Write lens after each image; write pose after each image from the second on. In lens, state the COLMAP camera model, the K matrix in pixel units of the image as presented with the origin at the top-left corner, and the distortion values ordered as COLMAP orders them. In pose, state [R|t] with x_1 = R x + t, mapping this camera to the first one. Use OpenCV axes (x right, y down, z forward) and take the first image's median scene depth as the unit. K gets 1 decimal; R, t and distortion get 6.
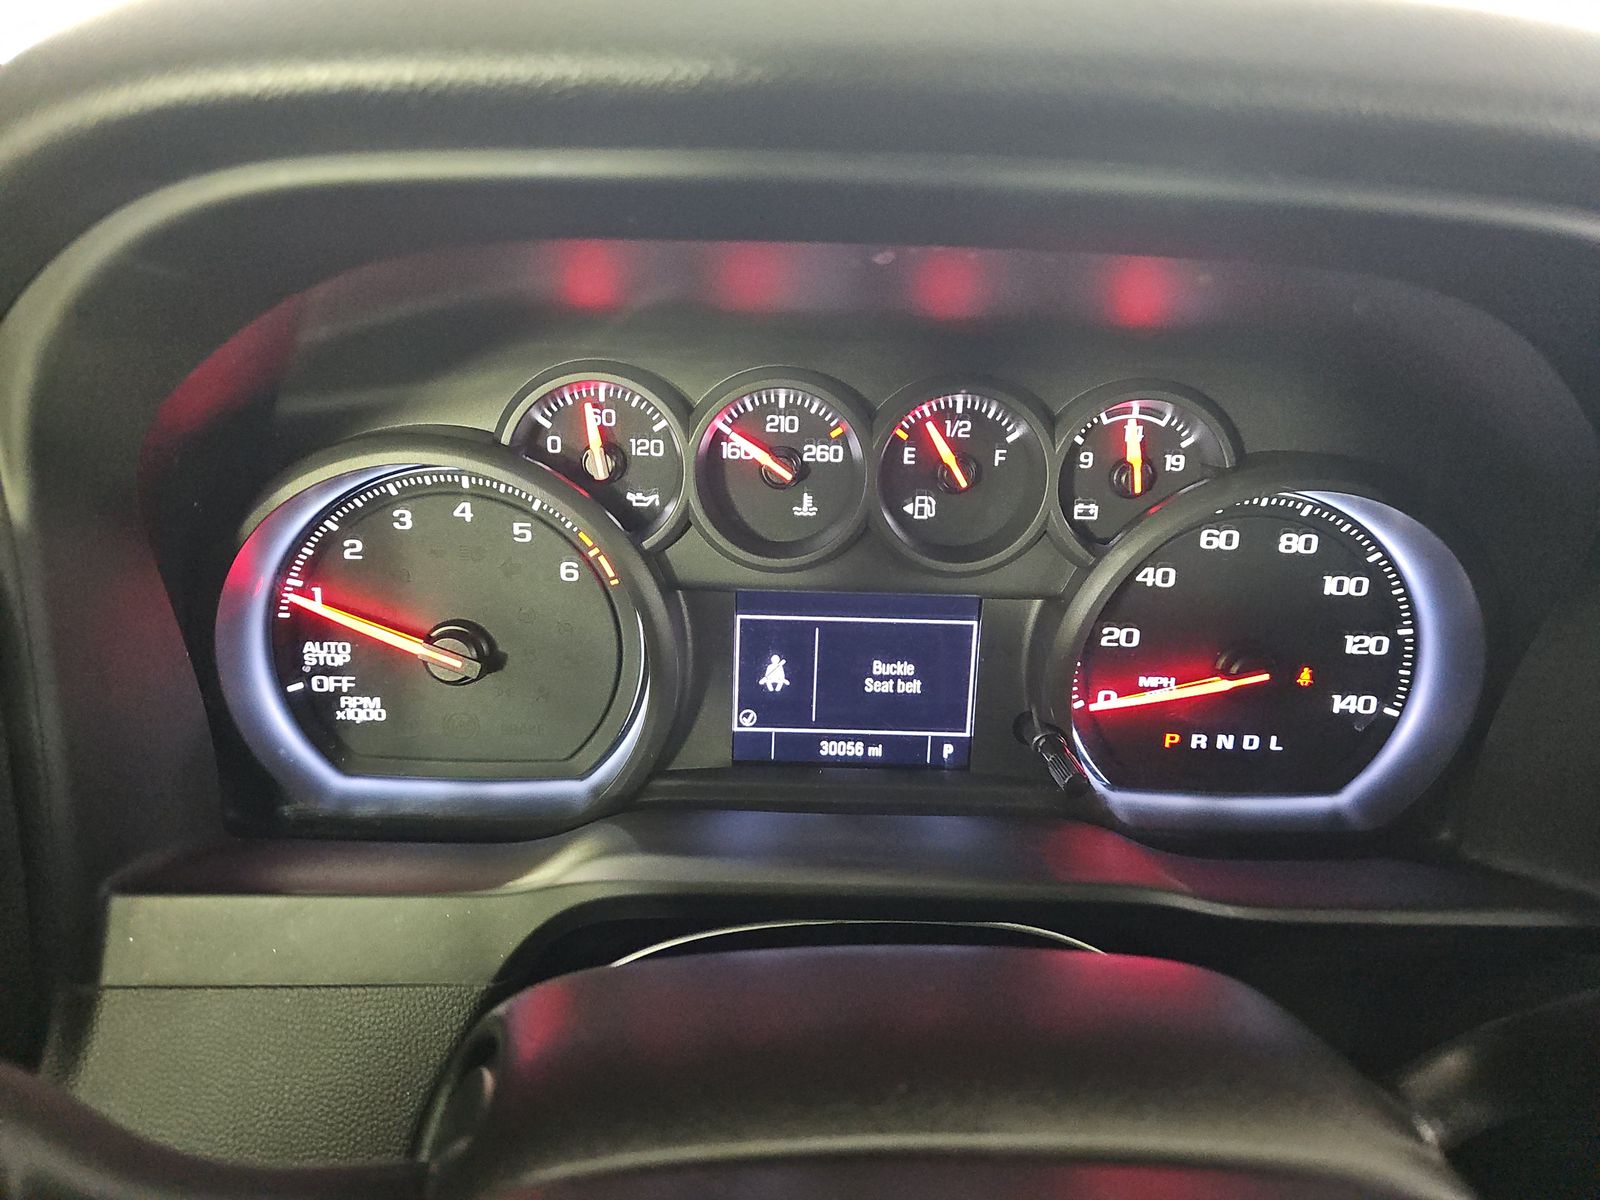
lens RADIAL K [[1096.9, 0, 791.6], [0, 1096.9, 598.4], [0, 0, 1]] dist [0.018208, -0.021730]
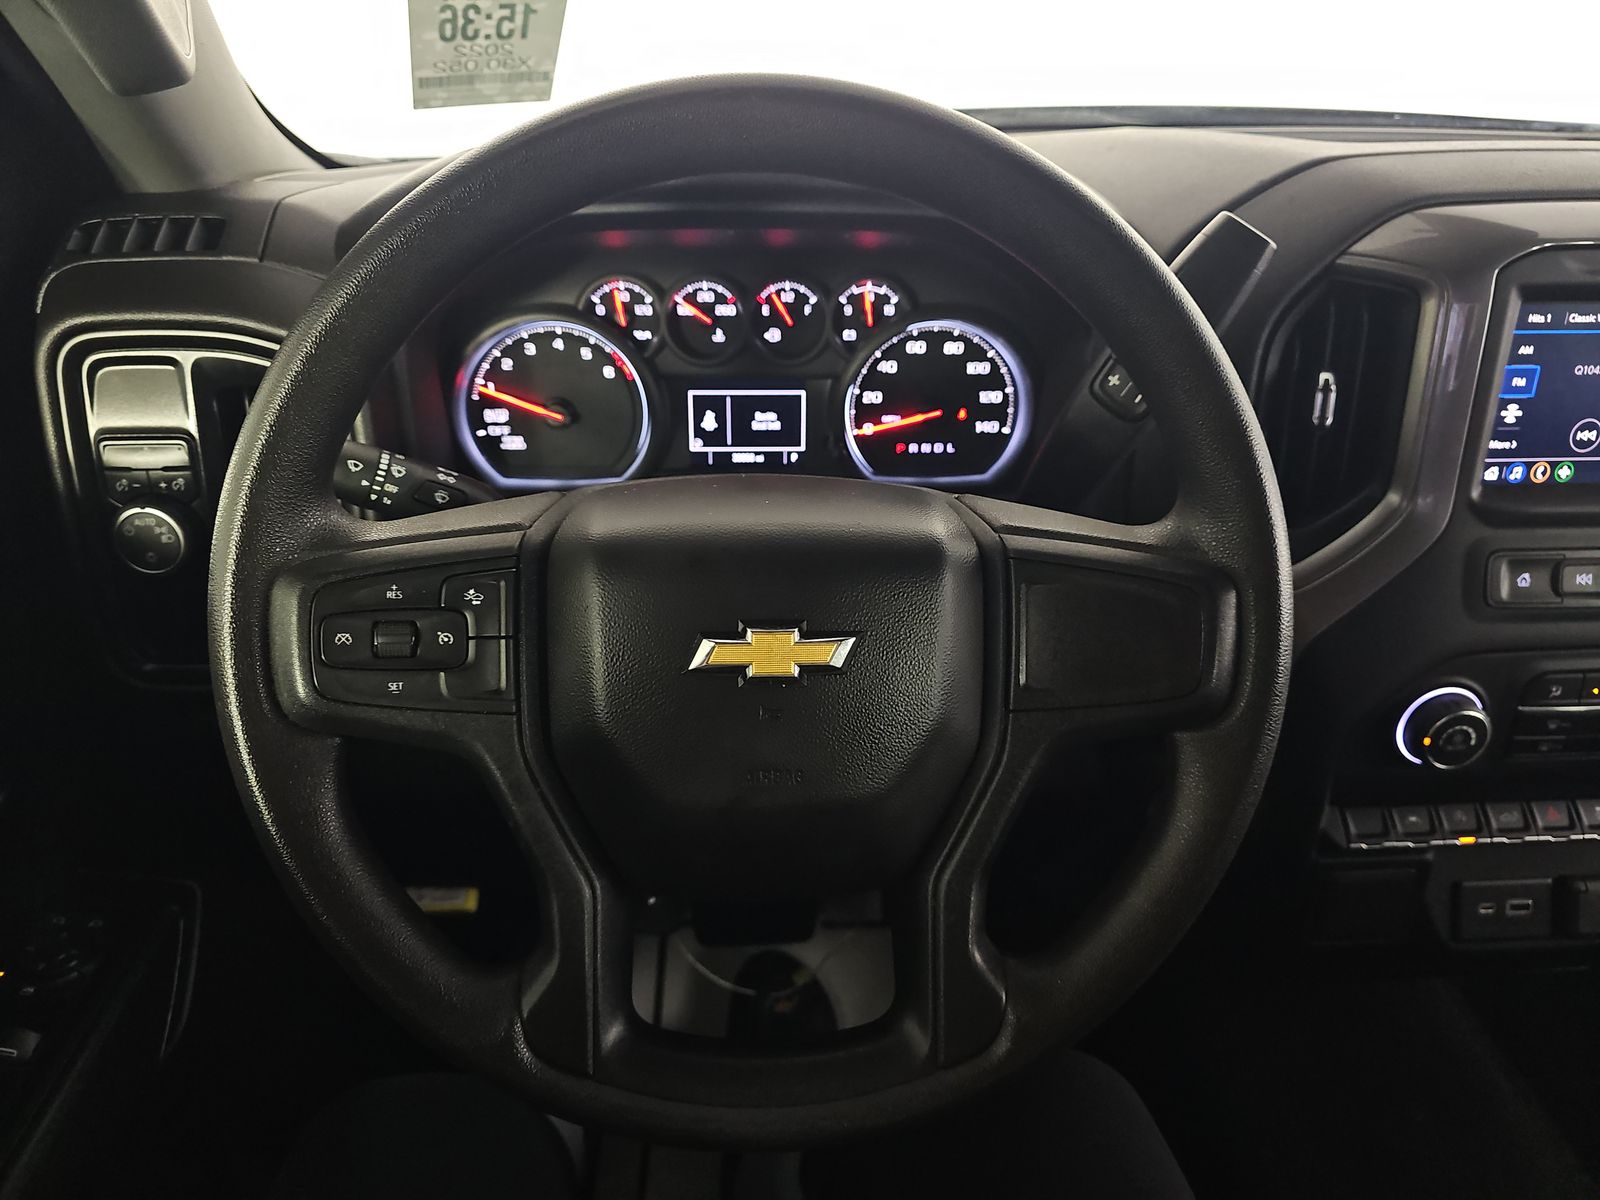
lens RADIAL K [[1096.9, 0, 798.9], [0, 1096.9, 605.7], [0, 0, 1]] dist [0.018208, -0.021730]
pose [[0.999085, -0.037975, 0.019659, 0.104209], [0.036335, 0.996295, 0.077955, 0.270955], [-0.022546, -0.077169, 0.996763, -1.150279]]
